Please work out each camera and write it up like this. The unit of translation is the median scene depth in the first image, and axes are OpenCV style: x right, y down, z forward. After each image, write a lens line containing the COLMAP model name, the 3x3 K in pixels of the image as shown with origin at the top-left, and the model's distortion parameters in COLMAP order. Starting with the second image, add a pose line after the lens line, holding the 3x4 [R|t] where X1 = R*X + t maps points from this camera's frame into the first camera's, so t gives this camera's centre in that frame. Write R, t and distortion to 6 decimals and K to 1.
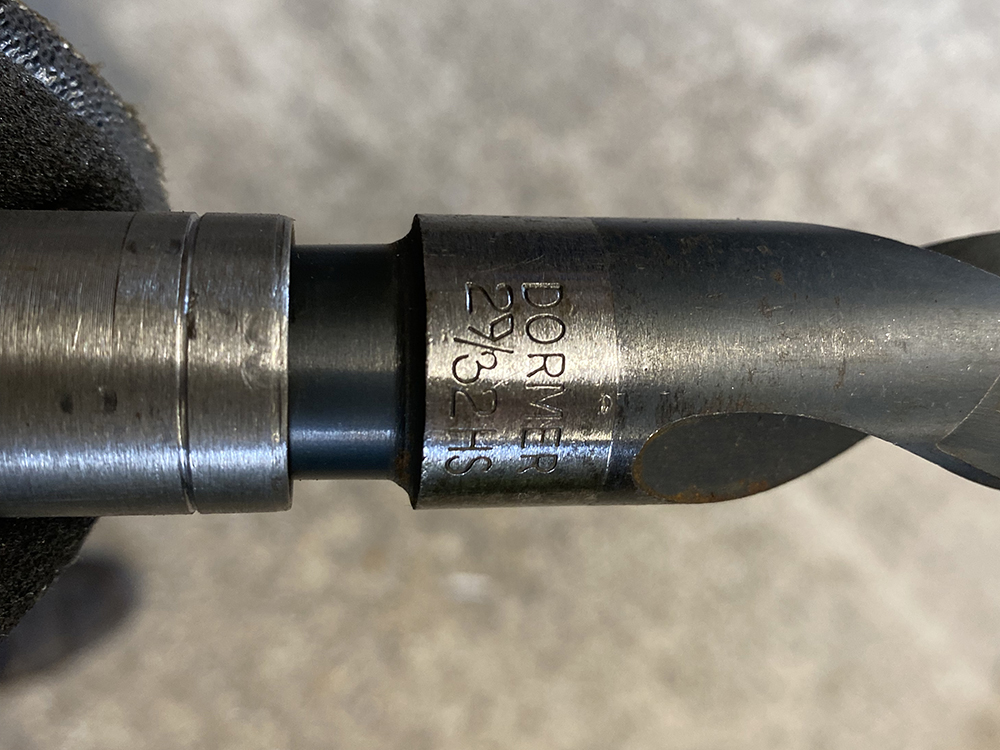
lens RADIAL K [[743.0, 0, 500.0], [0, 743.0, 376.2], [0, 0, 1]] dist [0.005510, 0.007109]
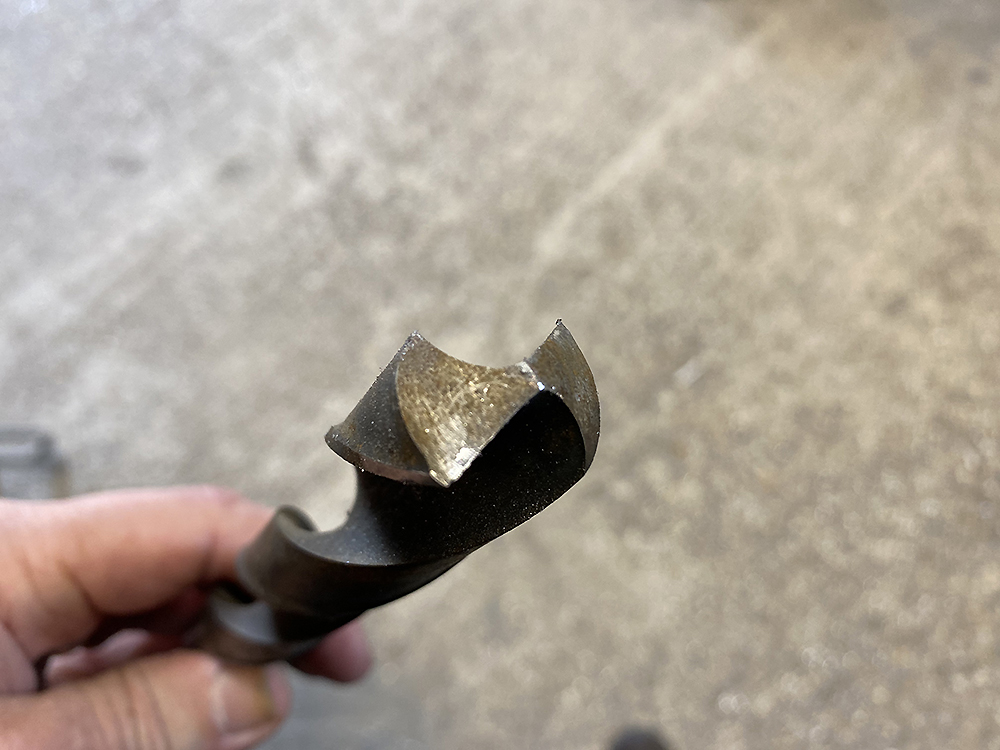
lens RADIAL K [[743.0, 0, 498.8], [0, 743.0, 374.6], [0, 0, 1]] dist [0.005510, 0.007109]
pose [[-0.039517, -0.994895, -0.092851, 0.129003], [0.997185, -0.033340, -0.067165, 0.006067], [0.063726, -0.095244, 0.993412, -0.450556]]
